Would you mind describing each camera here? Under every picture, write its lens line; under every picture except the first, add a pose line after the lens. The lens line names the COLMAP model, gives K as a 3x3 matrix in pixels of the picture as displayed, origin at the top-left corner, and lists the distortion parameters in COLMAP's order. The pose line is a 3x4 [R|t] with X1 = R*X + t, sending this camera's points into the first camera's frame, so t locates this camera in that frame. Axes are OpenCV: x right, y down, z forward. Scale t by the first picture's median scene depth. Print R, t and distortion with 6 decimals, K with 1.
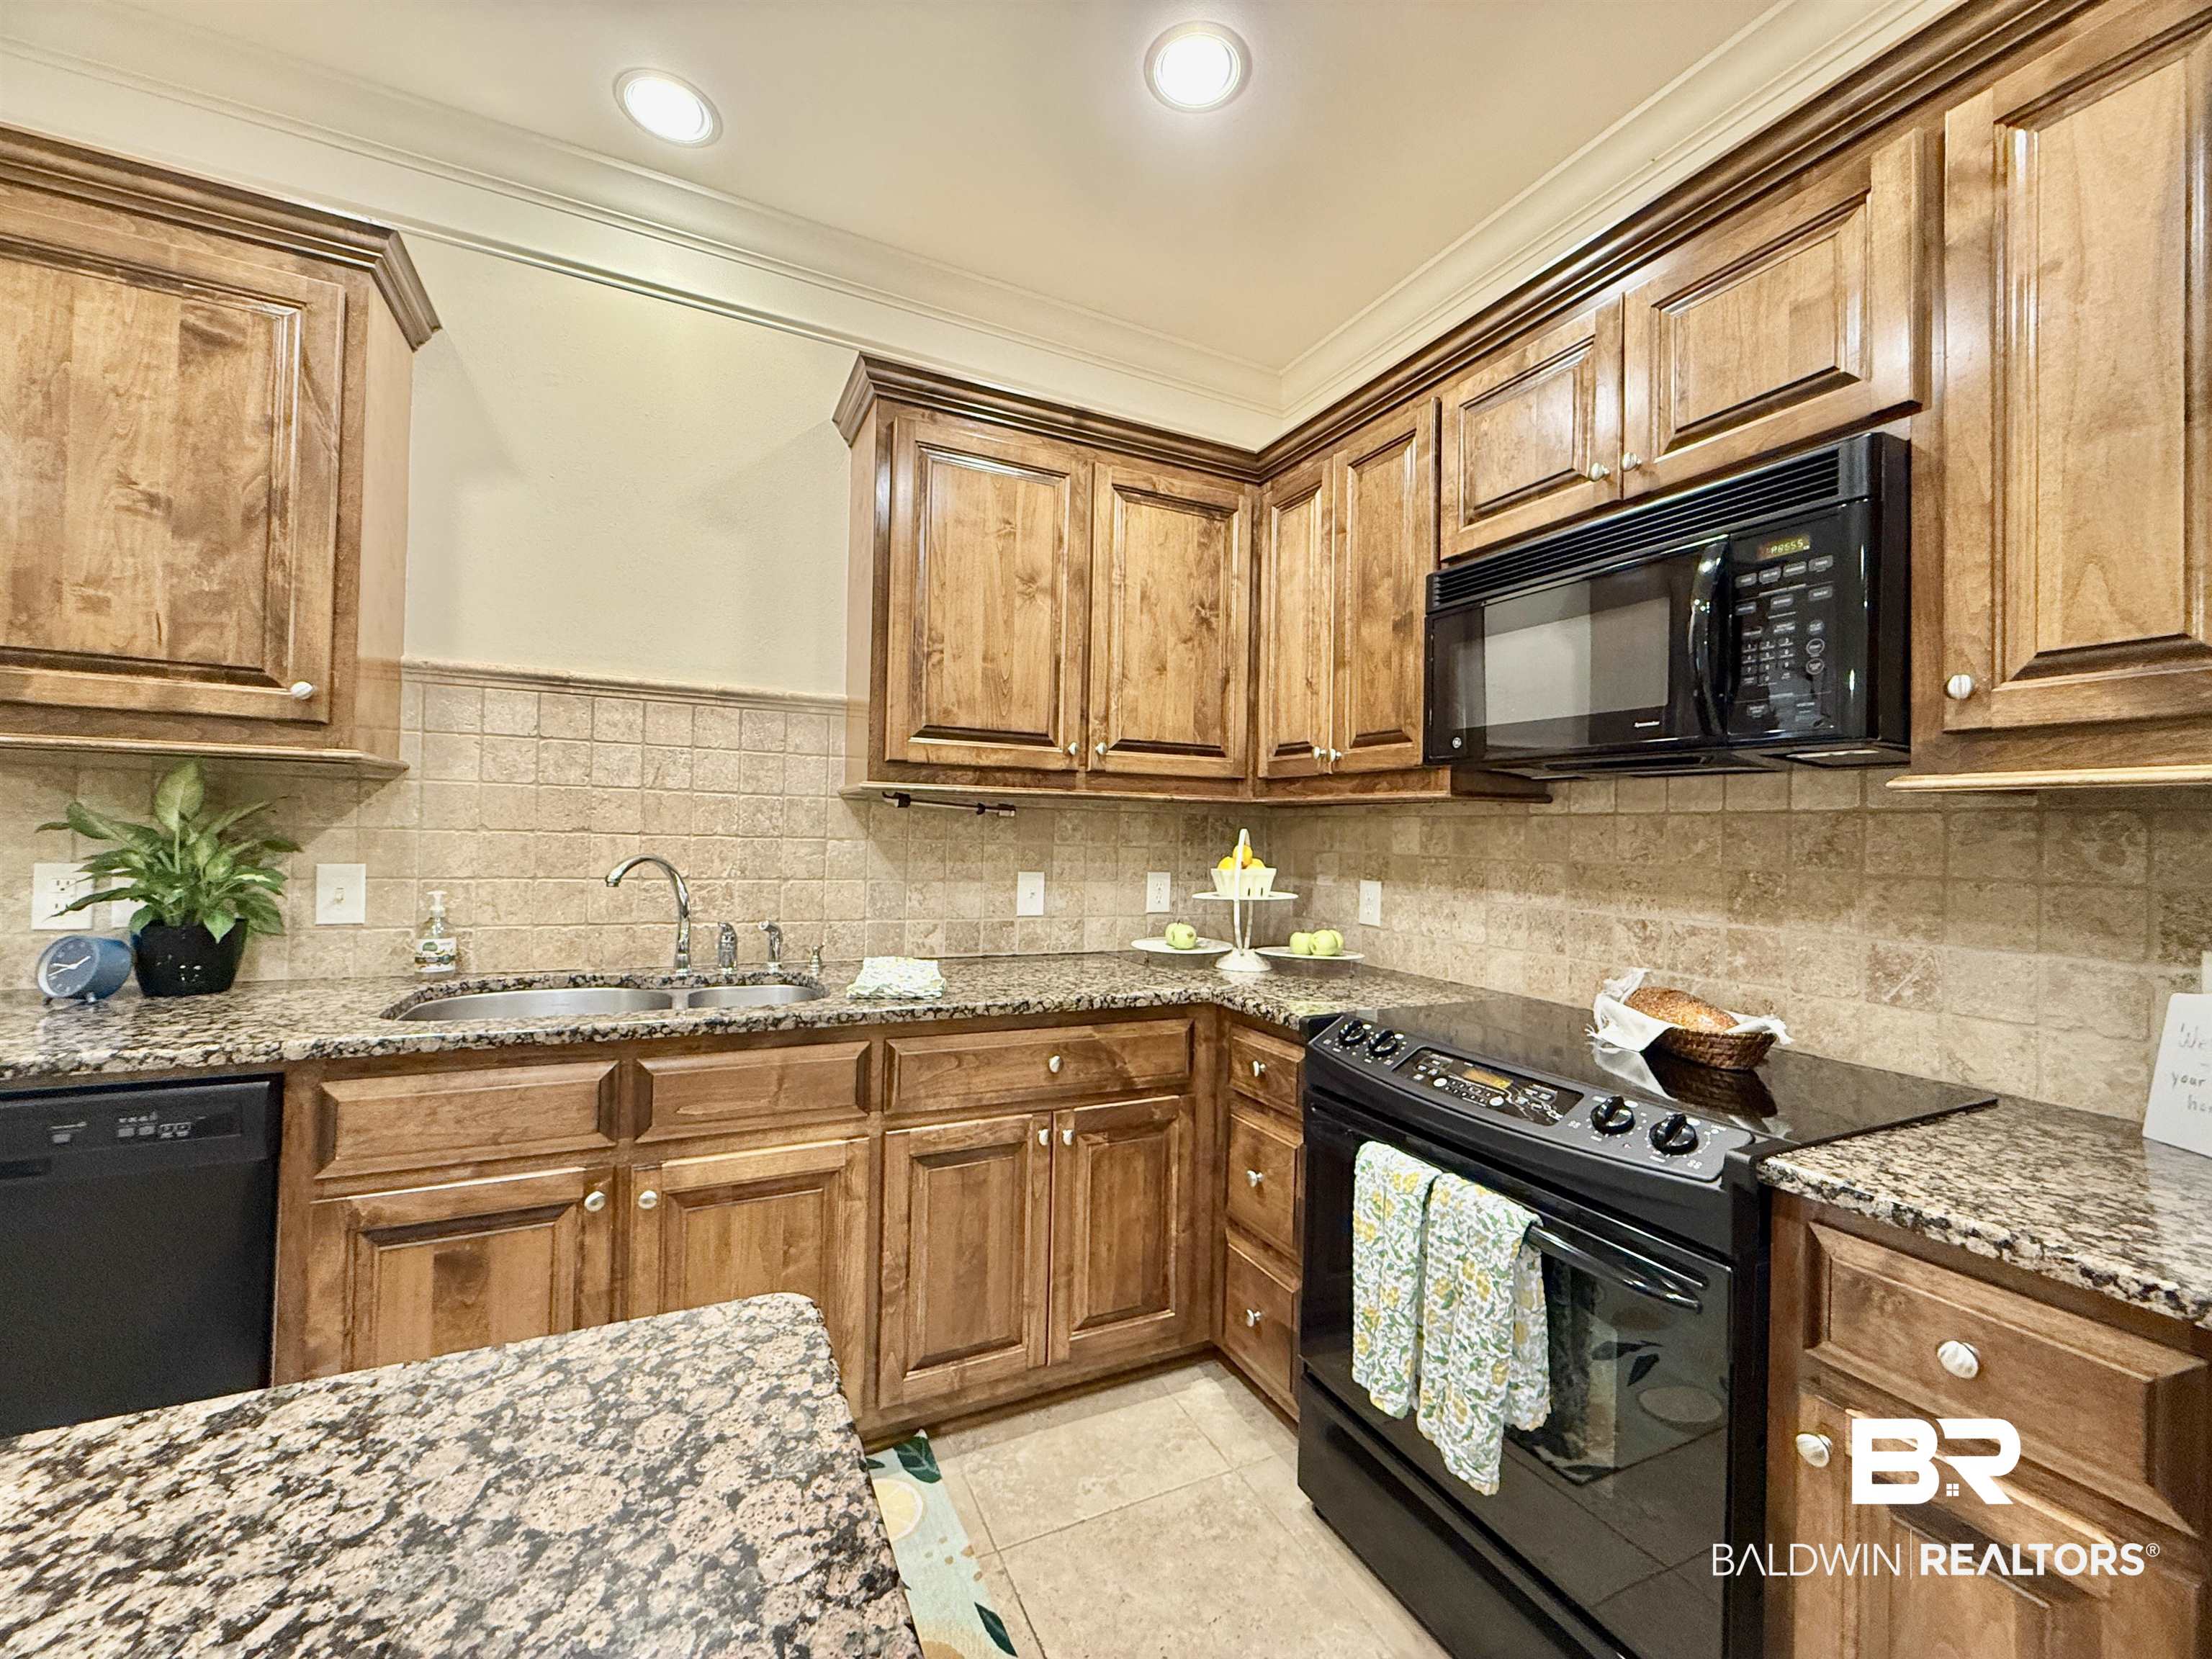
lens RADIAL K [[880.1, 0, 1101.5], [0, 880.1, 828.1], [0, 0, 1]] dist [0.000119, -0.000117]
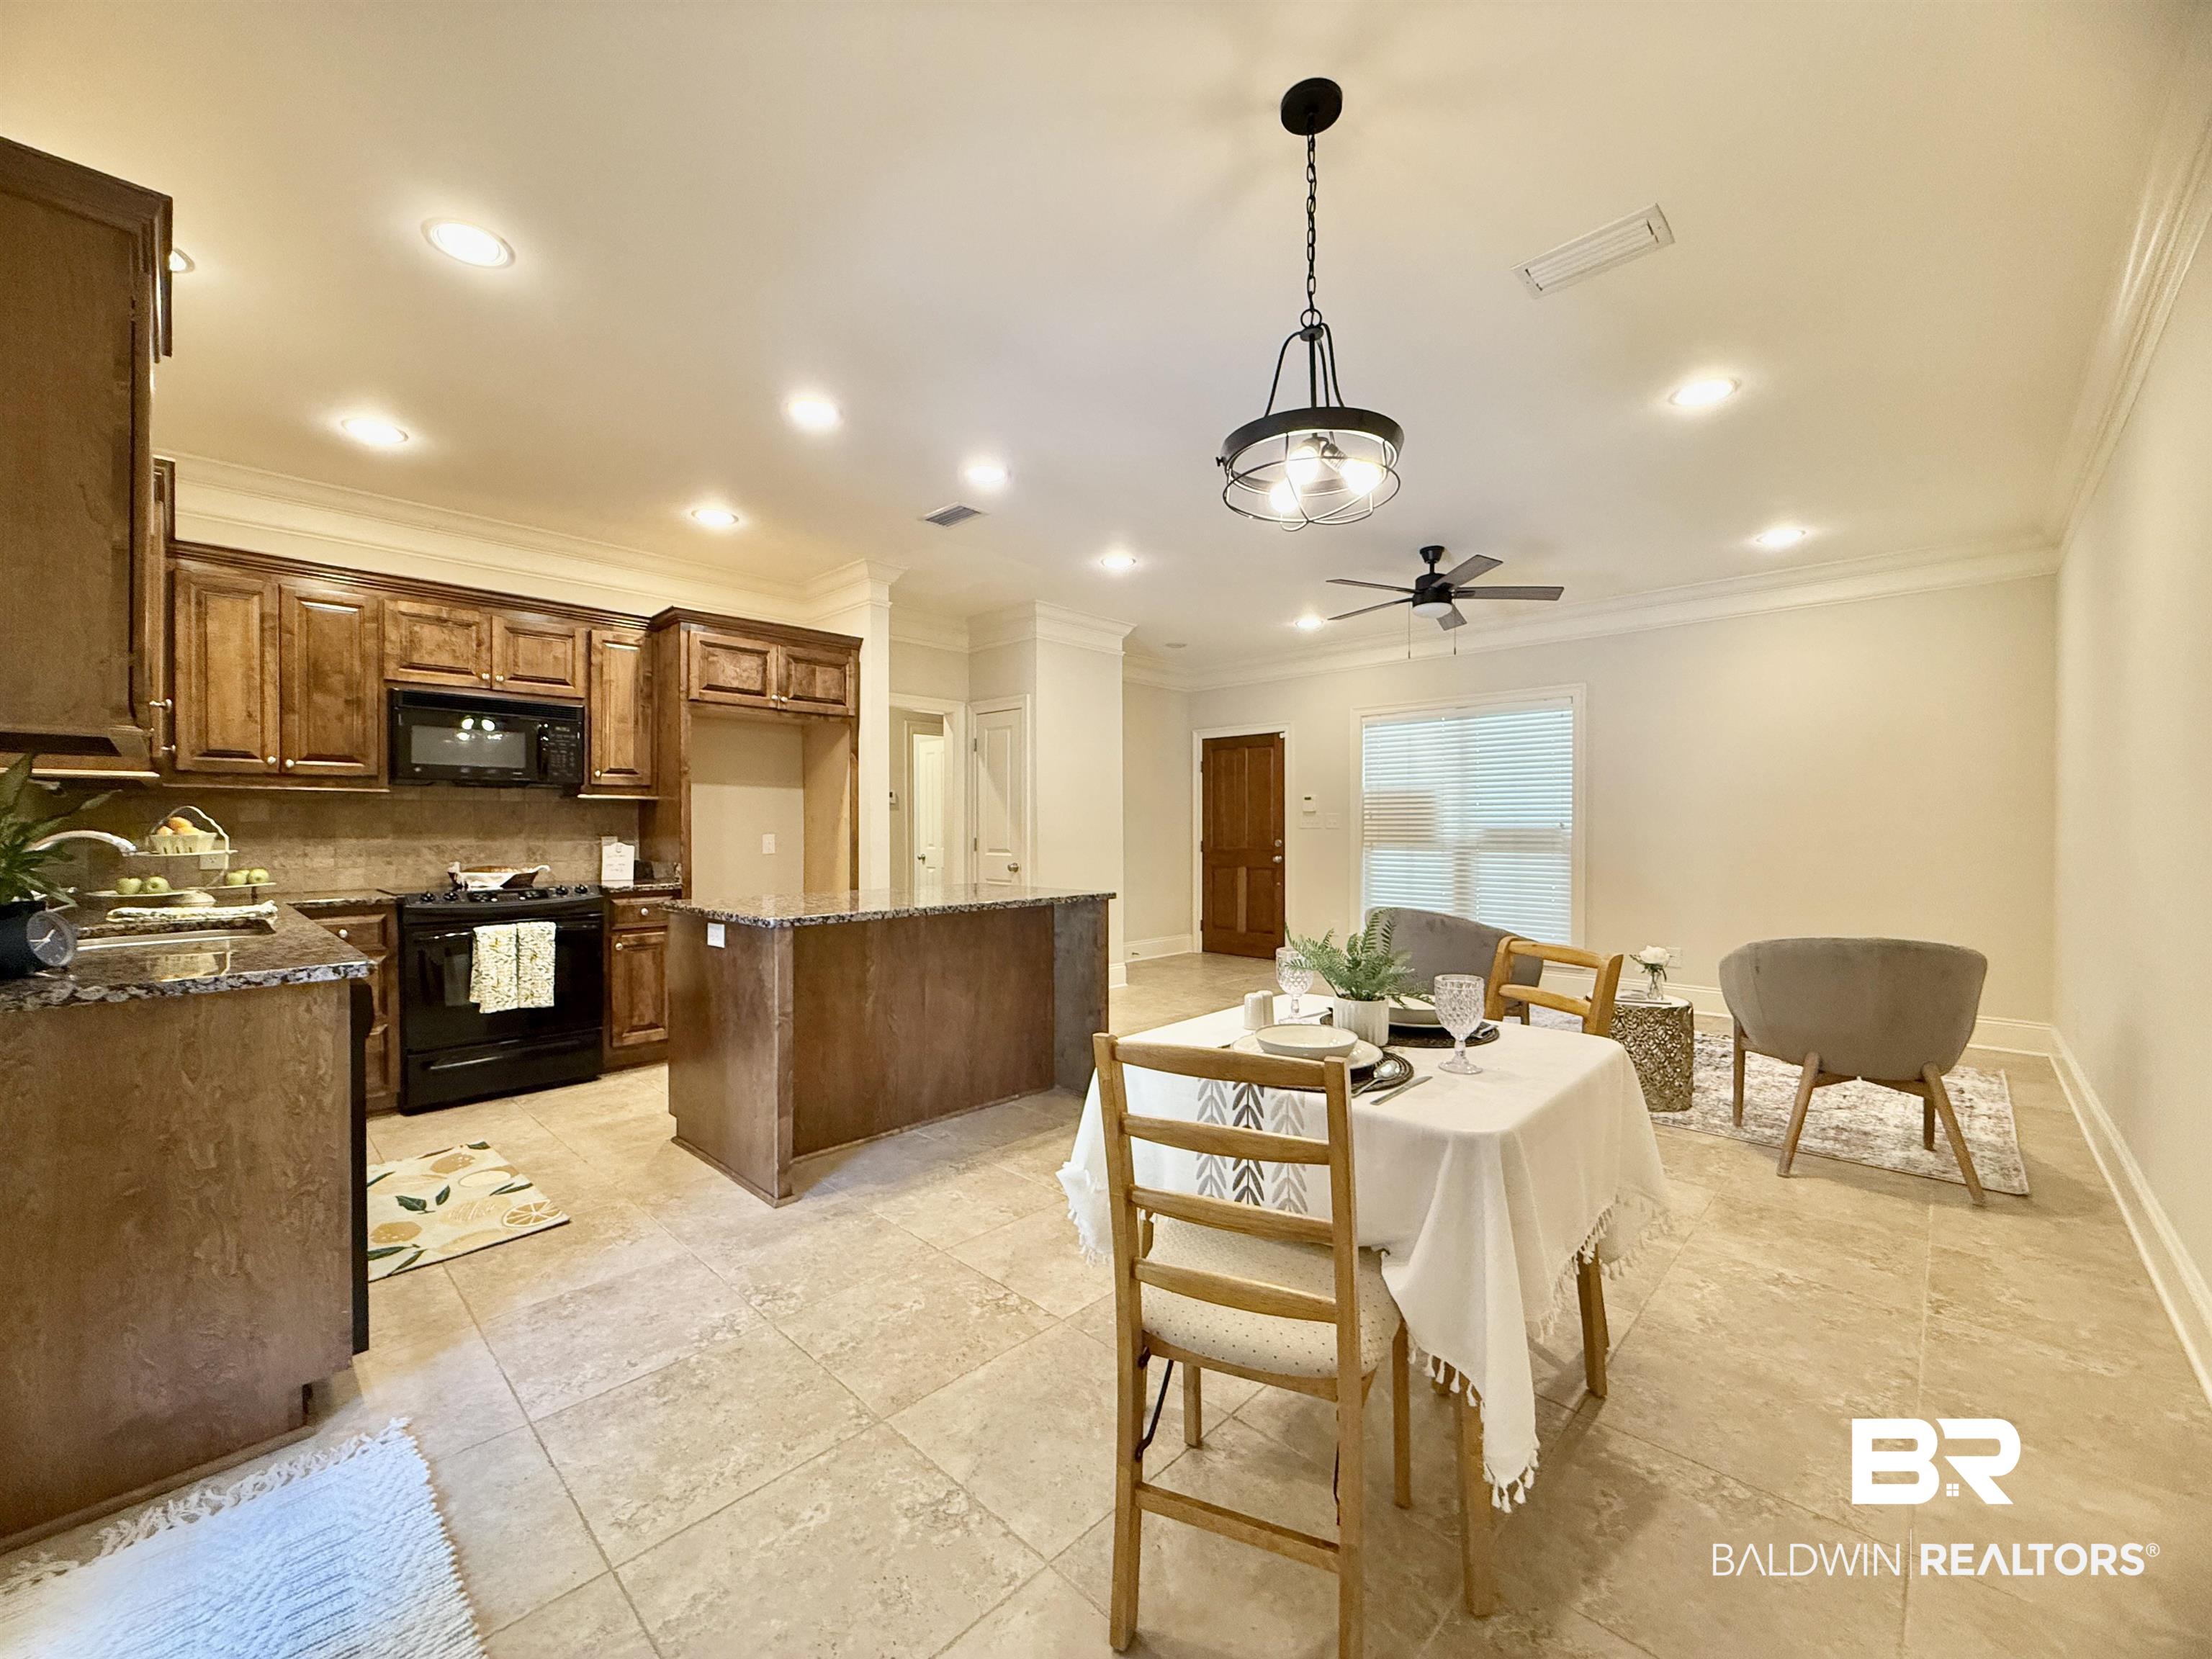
lens RADIAL K [[880.1, 0, 1101.6], [0, 880.1, 828.5], [0, 0, 1]] dist [0.000119, -0.000117]
pose [[-0.346503, -0.026302, 0.937680, -2.359907], [-0.011556, 0.999651, 0.023770, -0.019563], [-0.937978, -0.002600, -0.346686, 0.135298]]
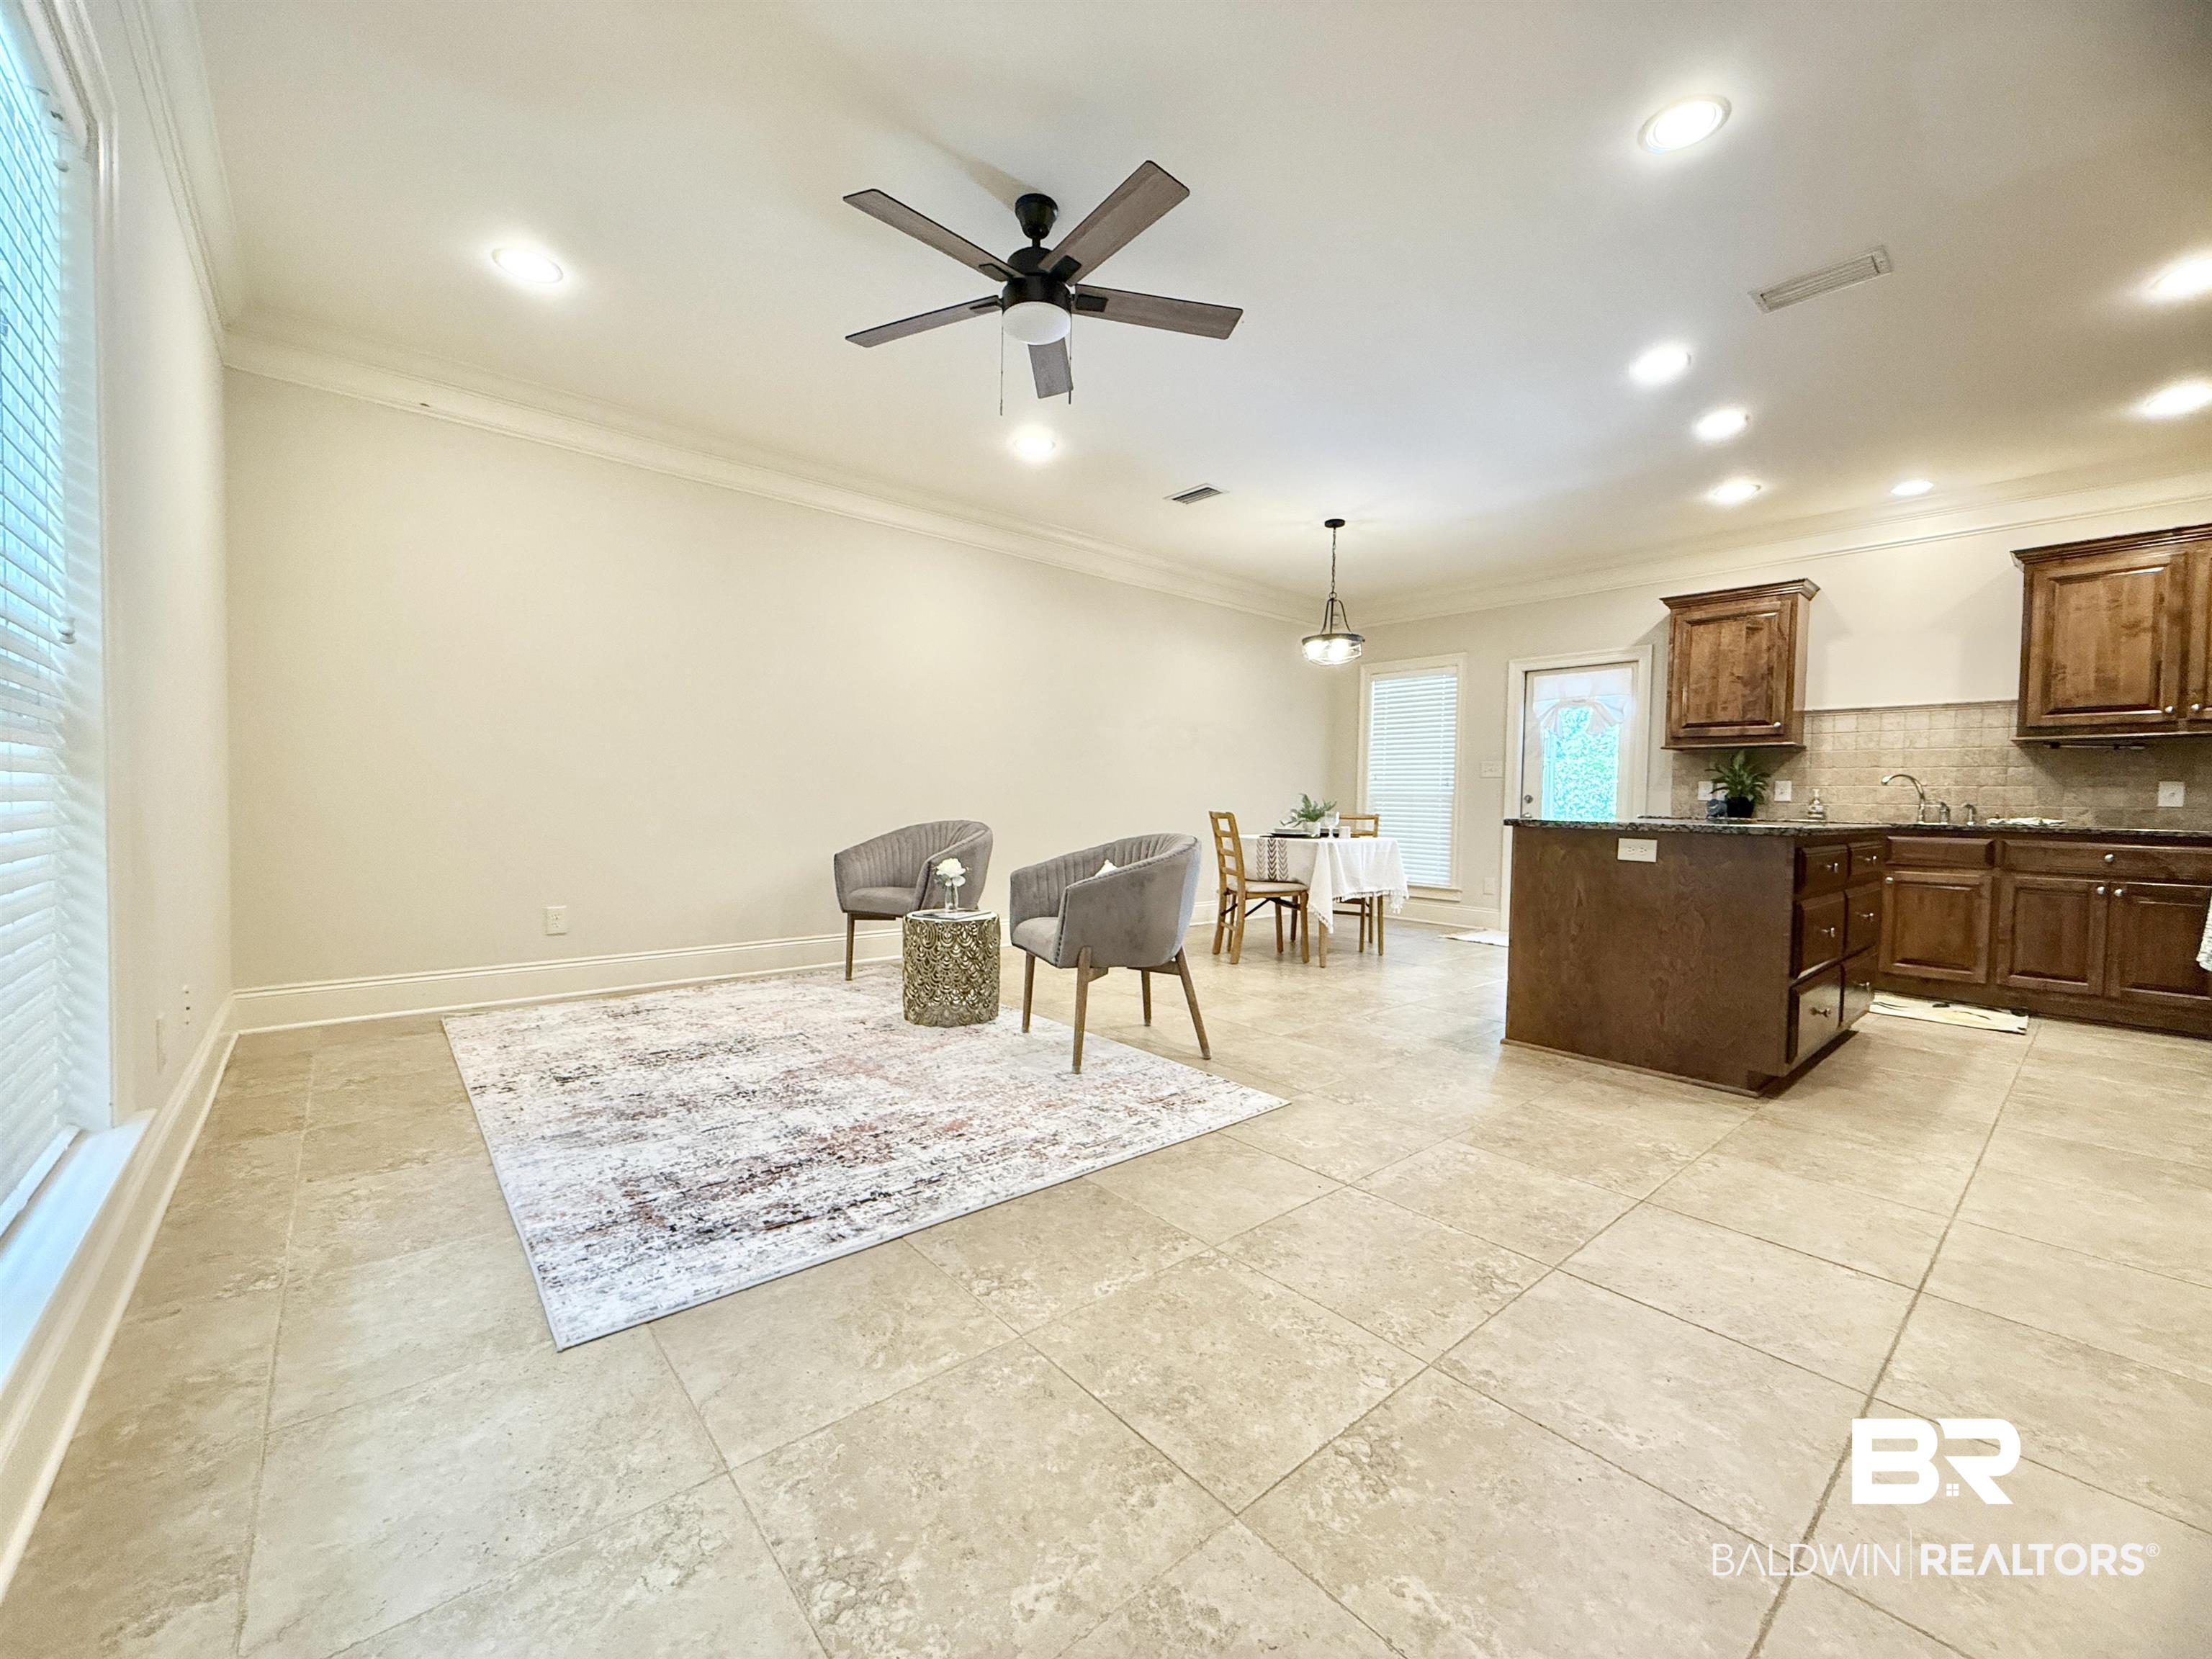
lens RADIAL K [[880.1, 0, 1099.8], [0, 880.1, 829.0], [0, 0, 1]] dist [0.000119, -0.000117]
pose [[0.257266, 0.008813, -0.966300, 1.531016], [-0.008634, 0.999939, 0.006821, 0.217668], [0.966302, 0.006589, 0.257327, -2.153724]]
